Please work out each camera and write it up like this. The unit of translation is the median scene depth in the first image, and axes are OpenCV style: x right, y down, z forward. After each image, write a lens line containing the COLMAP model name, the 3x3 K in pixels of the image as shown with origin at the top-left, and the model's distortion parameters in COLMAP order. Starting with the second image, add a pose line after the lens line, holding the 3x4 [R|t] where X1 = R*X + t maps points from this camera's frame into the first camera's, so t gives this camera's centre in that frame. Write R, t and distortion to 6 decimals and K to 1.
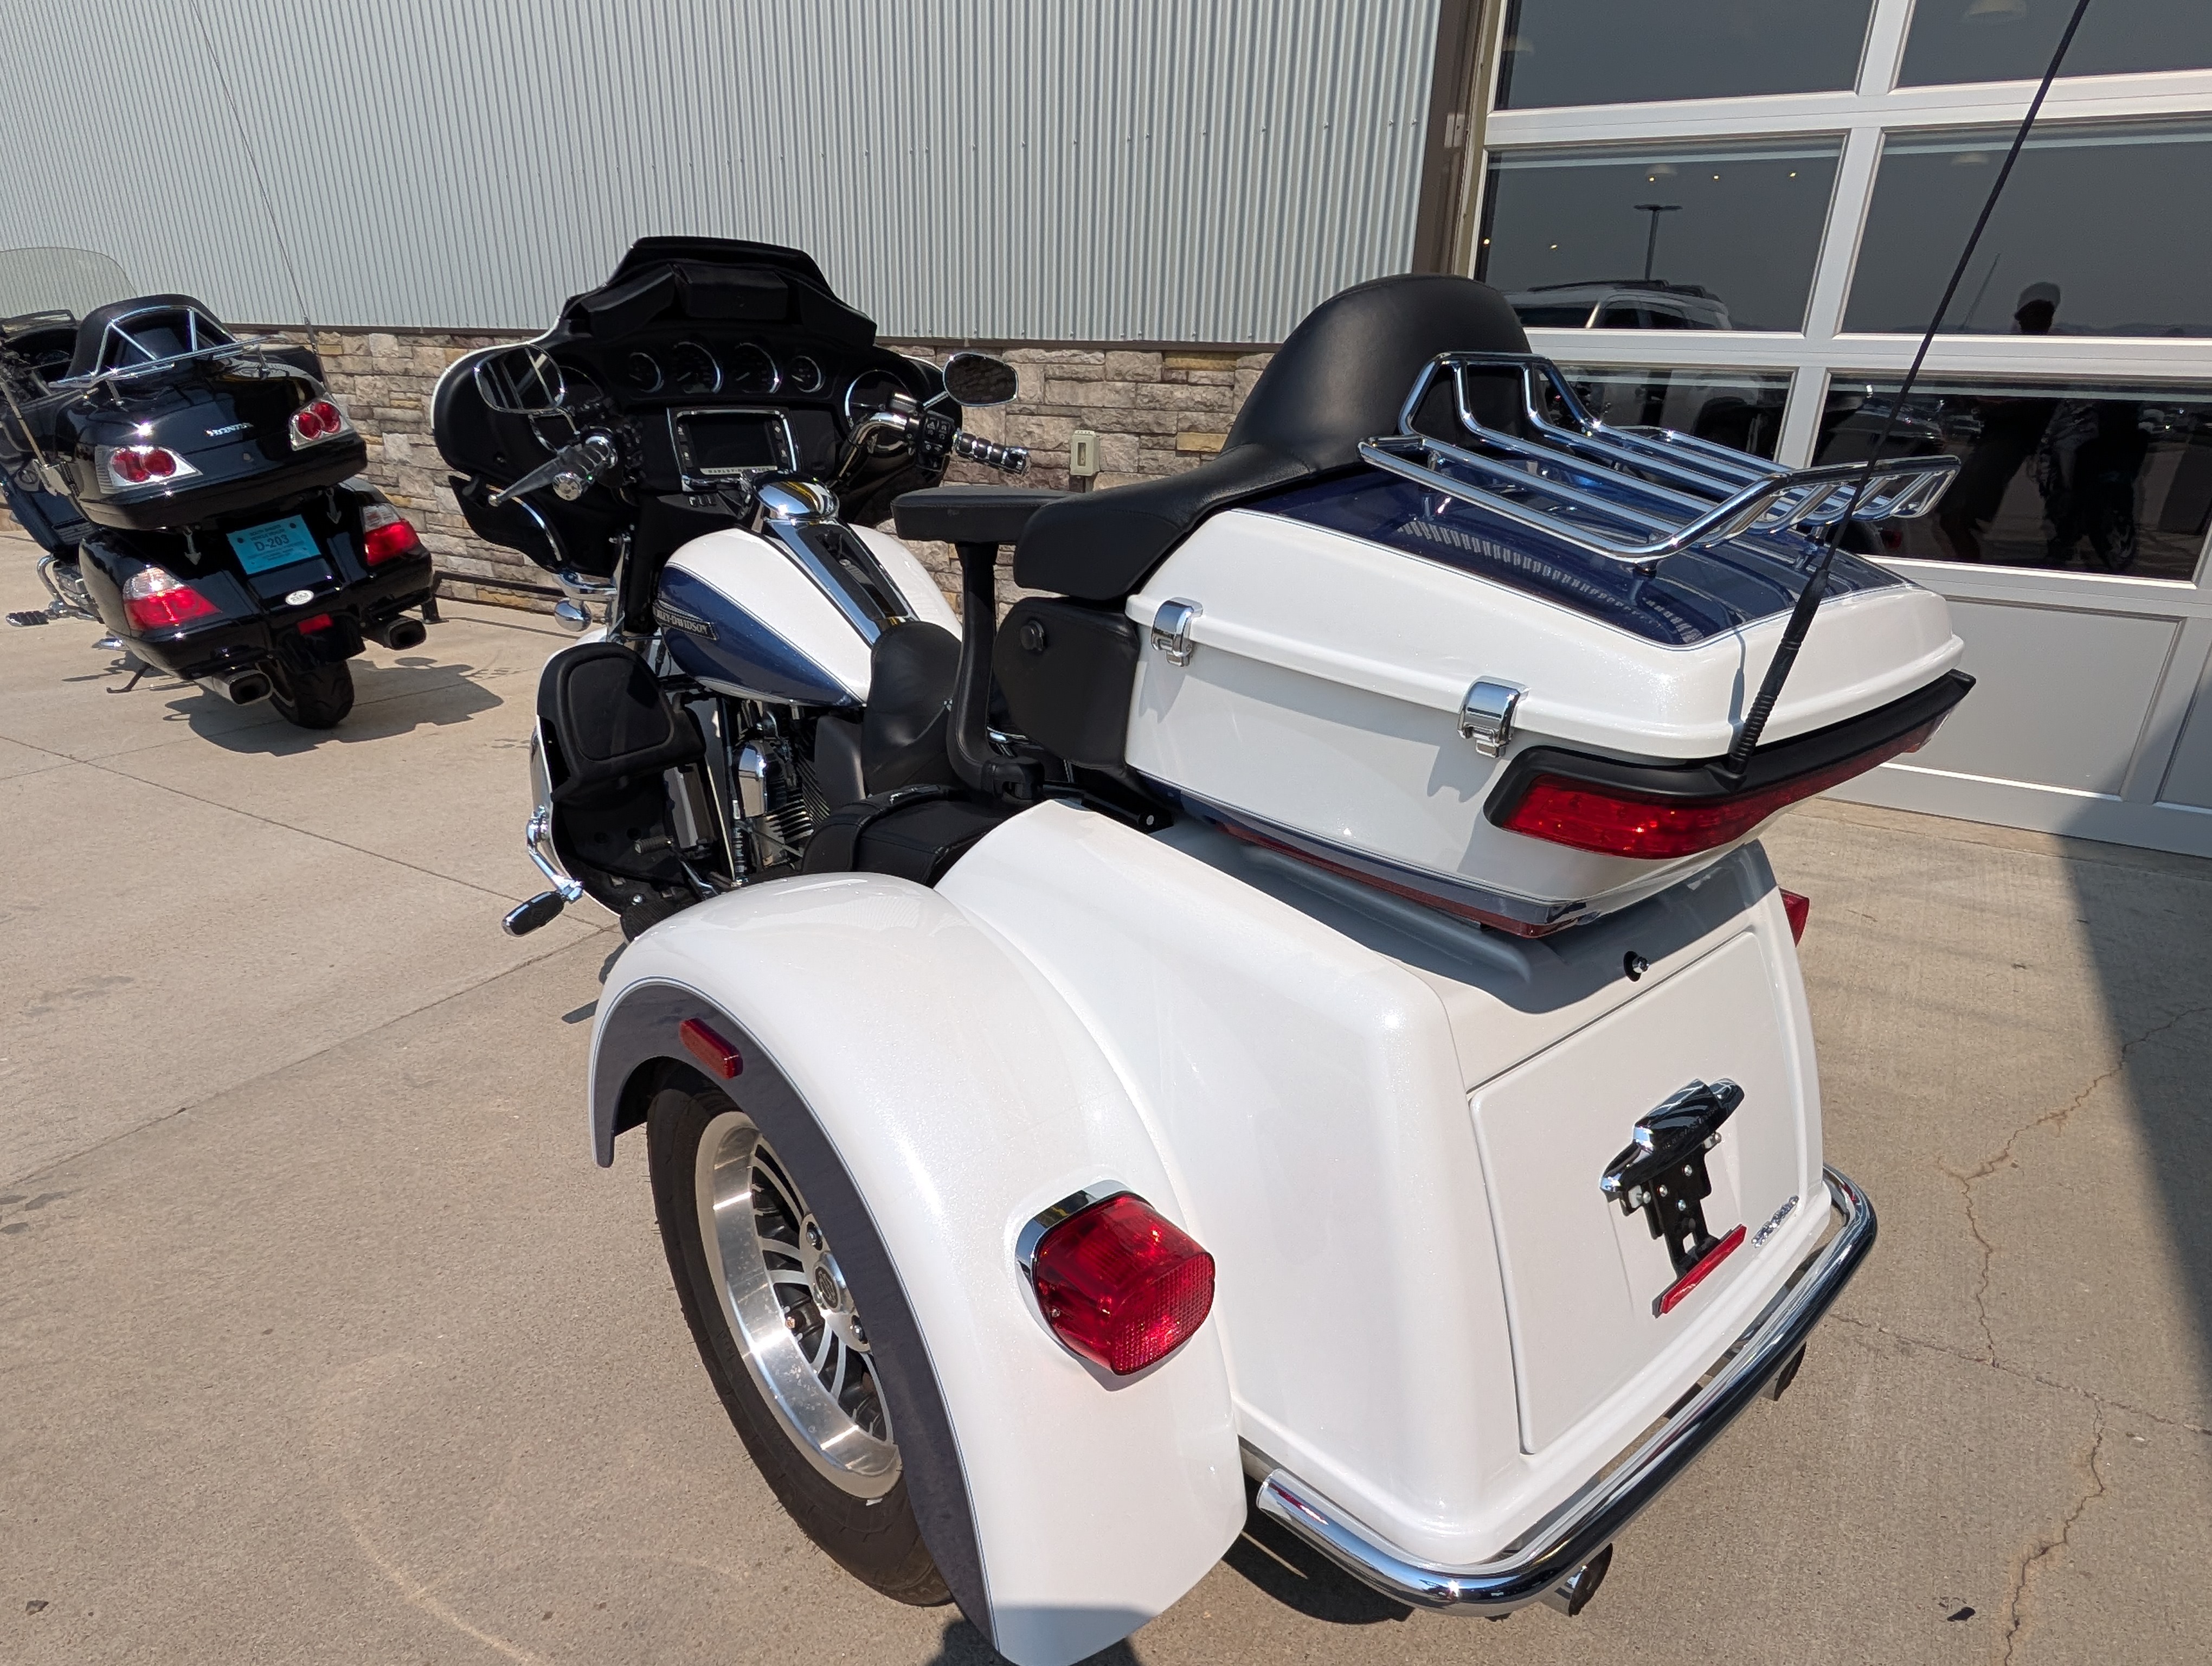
lens RADIAL K [[1308.9, 0, 1104.2], [0, 1308.9, 940.5], [0, 0, 1]] dist [-0.000945, -0.000871]
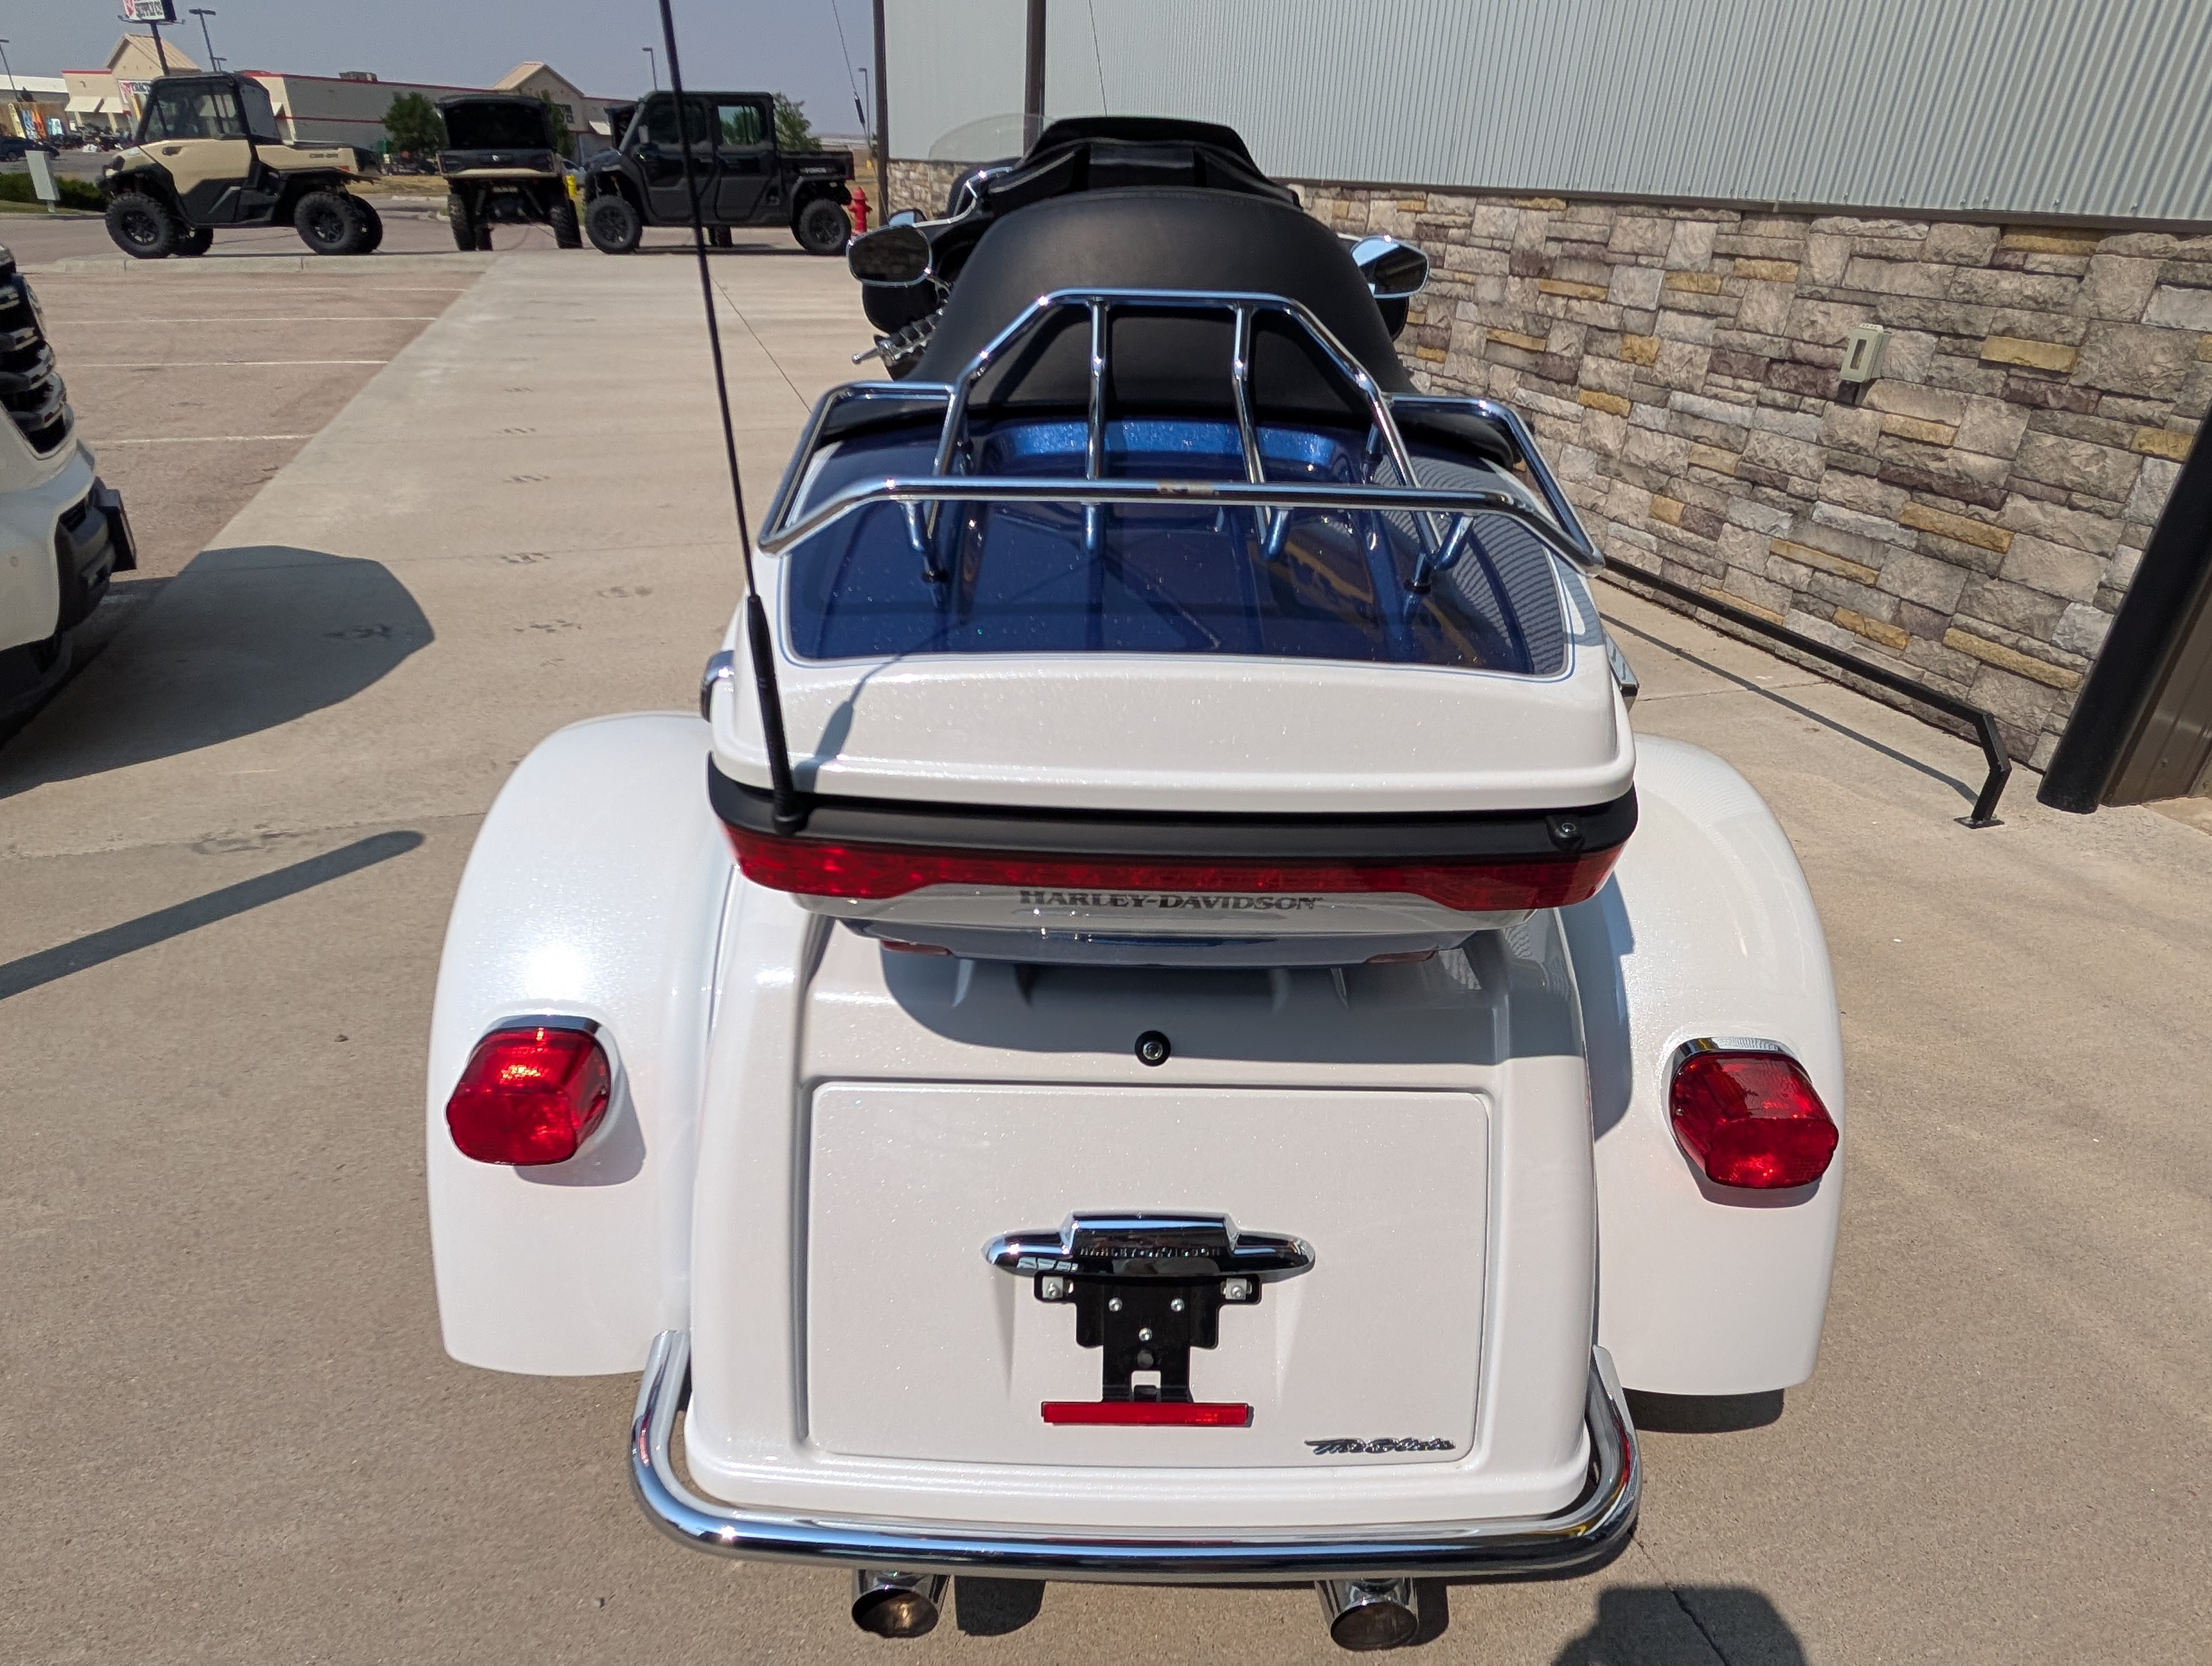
lens RADIAL K [[1308.9, 0, 1104.2], [0, 1308.9, 940.5], [0, 0, 1]] dist [-0.000945, -0.000871]
pose [[0.740432, 0.341338, -0.579007, 0.237603], [-0.283810, 0.939662, 0.191017, -0.055357], [0.609272, 0.022893, 0.792631, 0.086882]]
